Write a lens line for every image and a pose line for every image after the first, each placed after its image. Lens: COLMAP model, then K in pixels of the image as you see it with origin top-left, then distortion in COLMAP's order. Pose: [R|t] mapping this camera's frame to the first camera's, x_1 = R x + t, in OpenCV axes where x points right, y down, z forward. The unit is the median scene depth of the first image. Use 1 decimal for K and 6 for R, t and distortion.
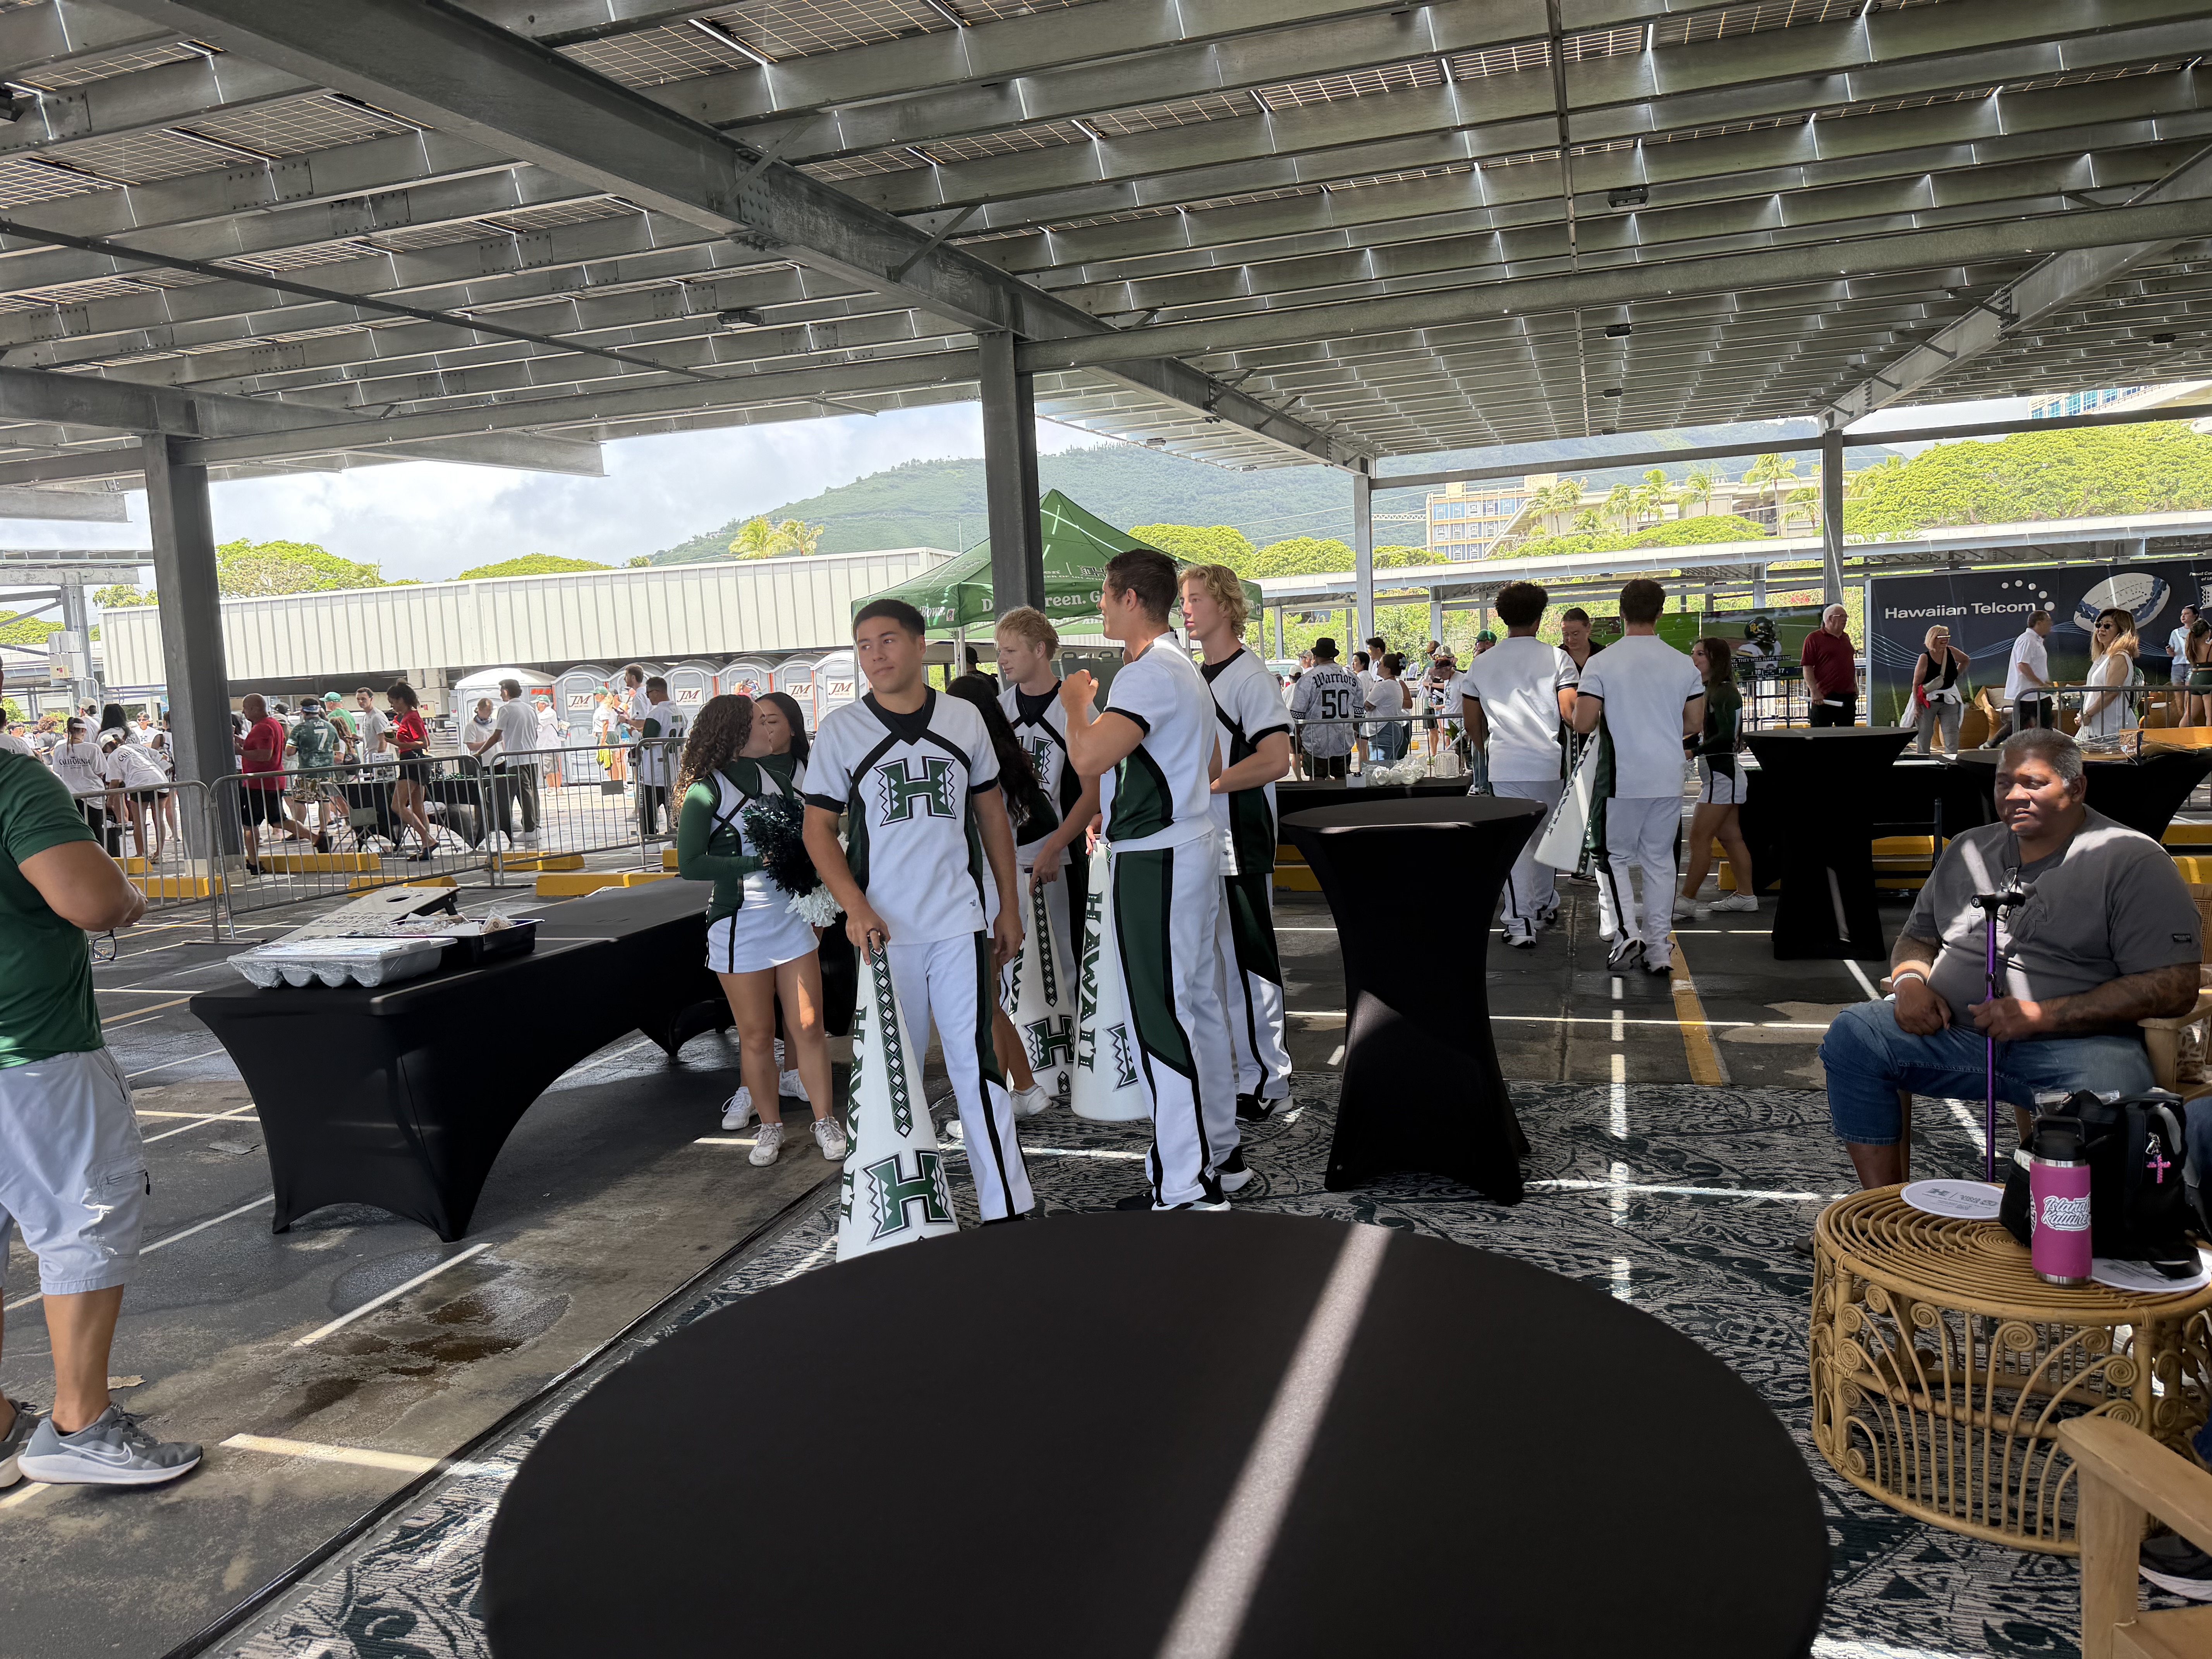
lens RADIAL K [[1547.7, 0, 1116.2], [0, 1547.7, 760.1], [0, 0, 1]] dist [-0.003113, -0.000620]
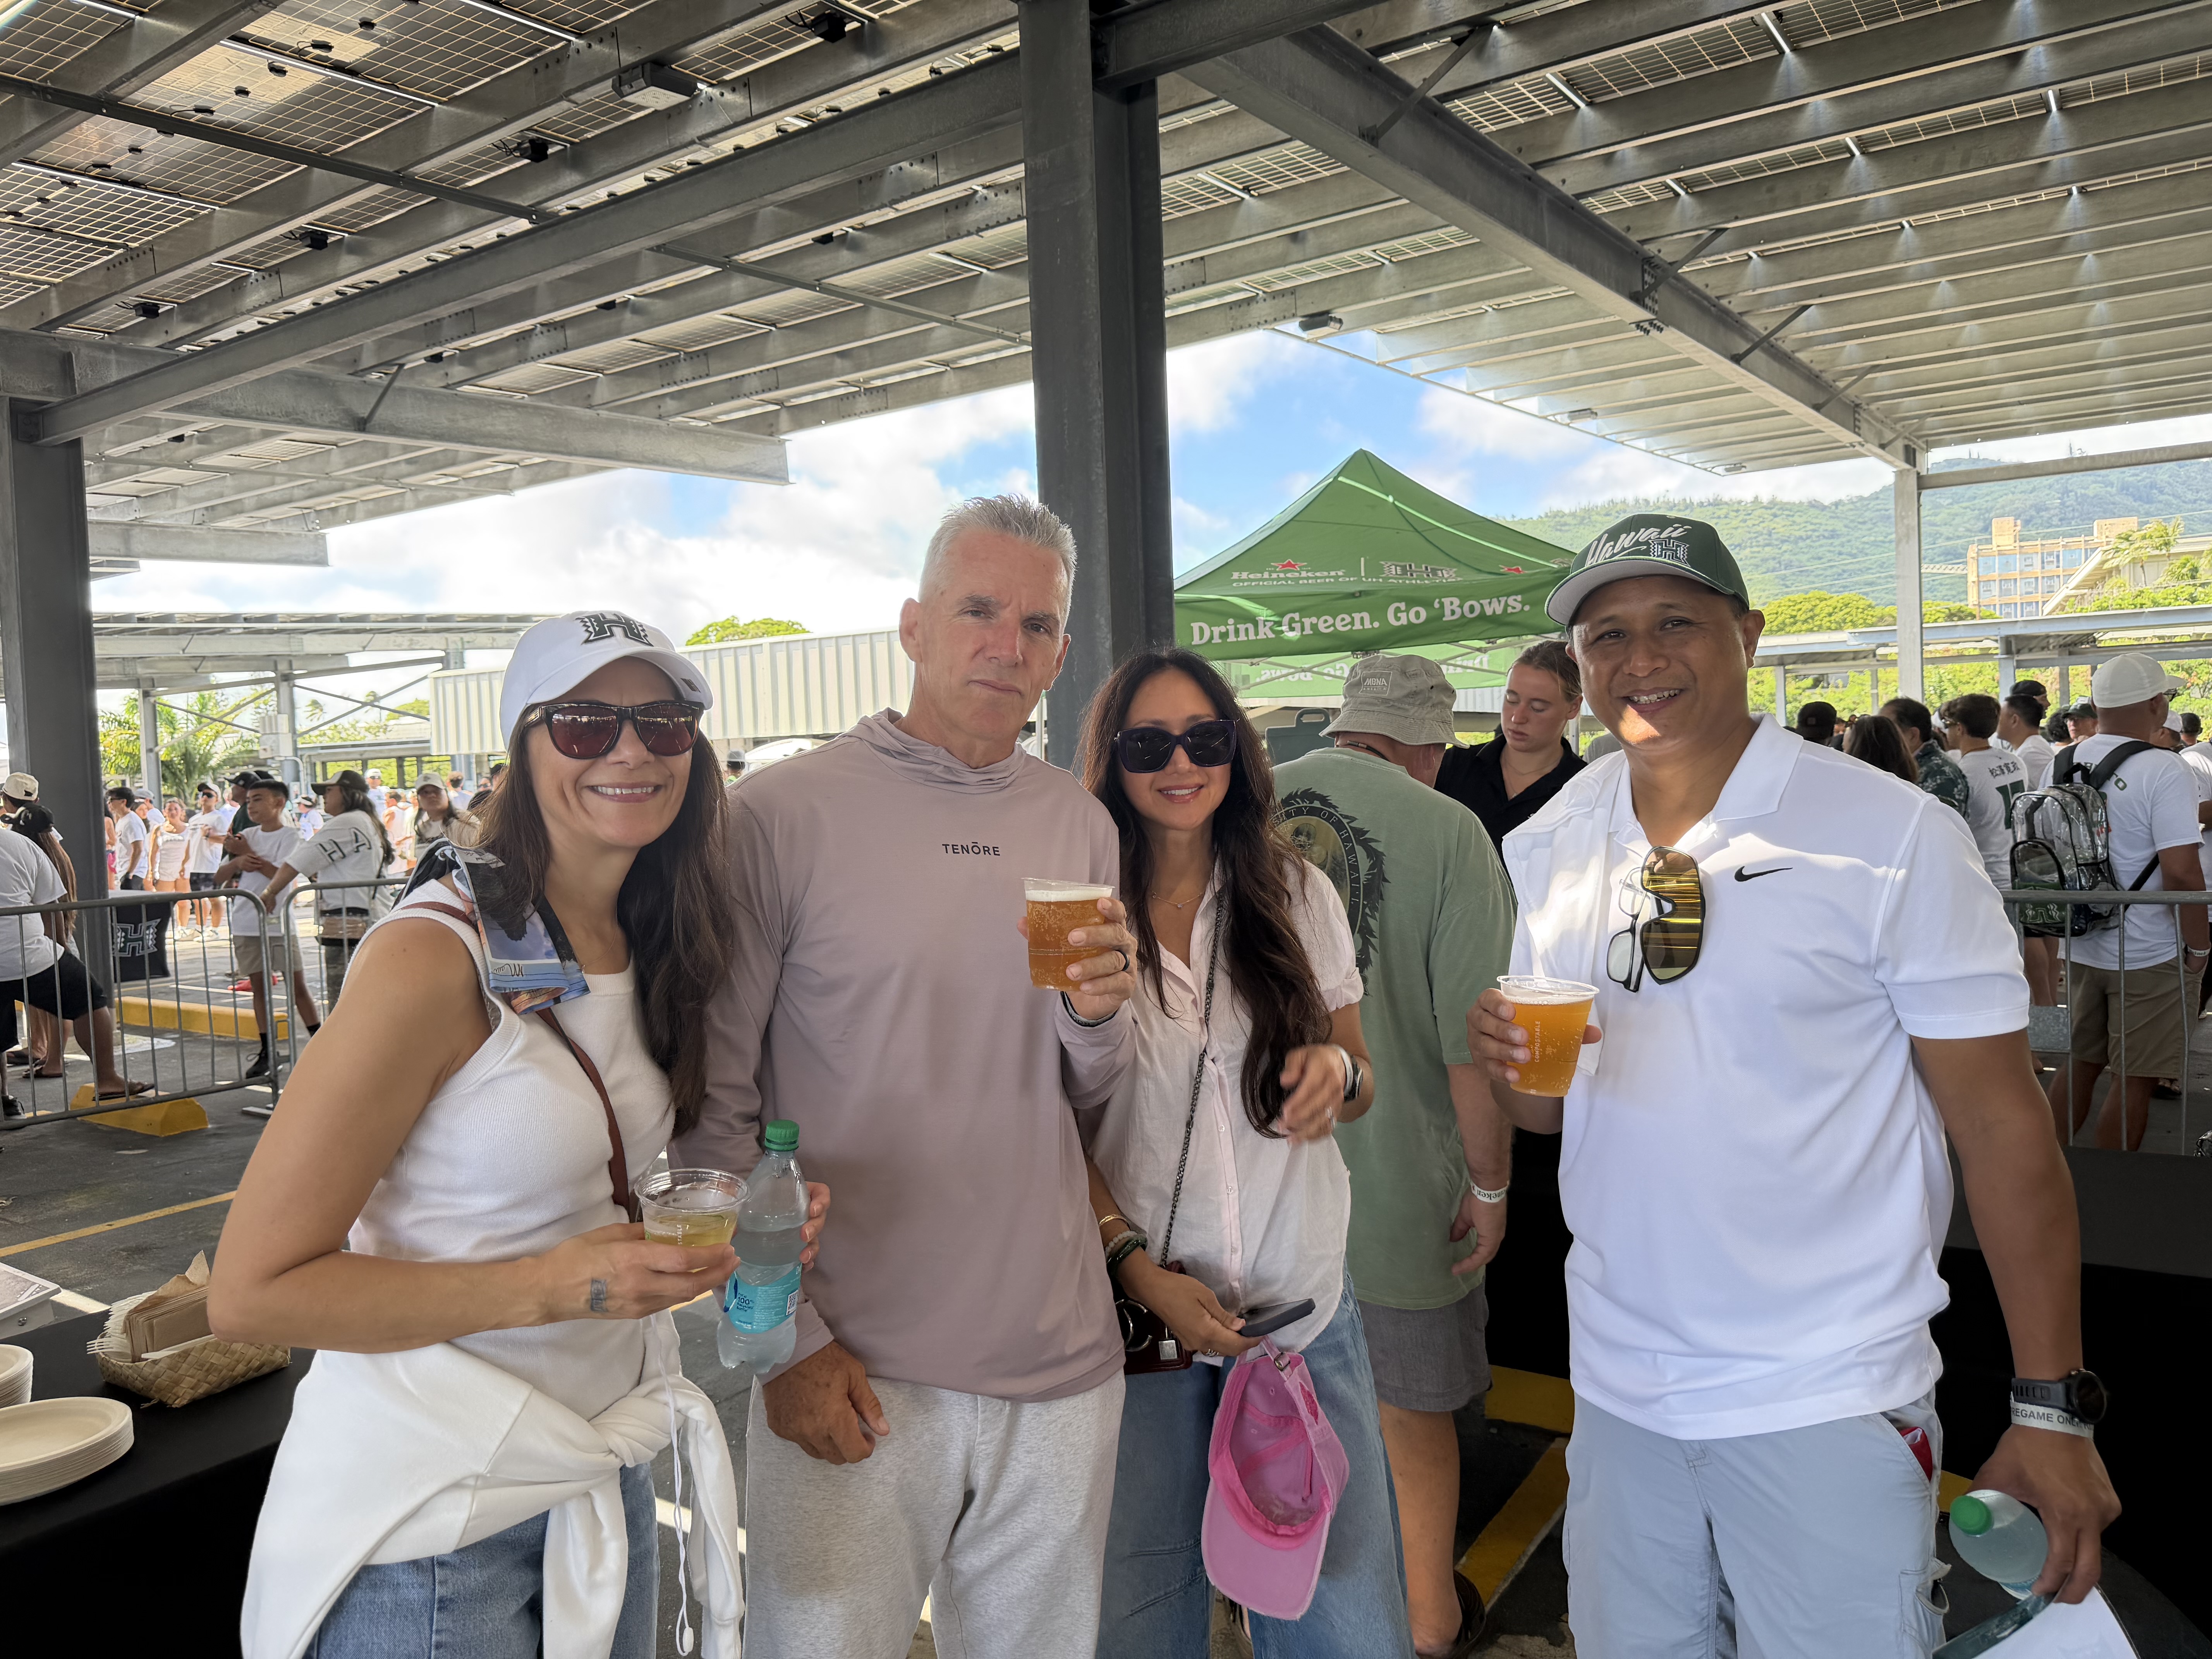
lens RADIAL K [[1547.7, 0, 1116.2], [0, 1547.7, 760.1], [0, 0, 1]] dist [-0.003113, -0.000620]
pose [[0.954054, 0.010776, -0.299440, 0.023052], [-0.024645, 0.998789, -0.042579, -0.011666], [0.298618, 0.048002, 0.953165, 0.189127]]
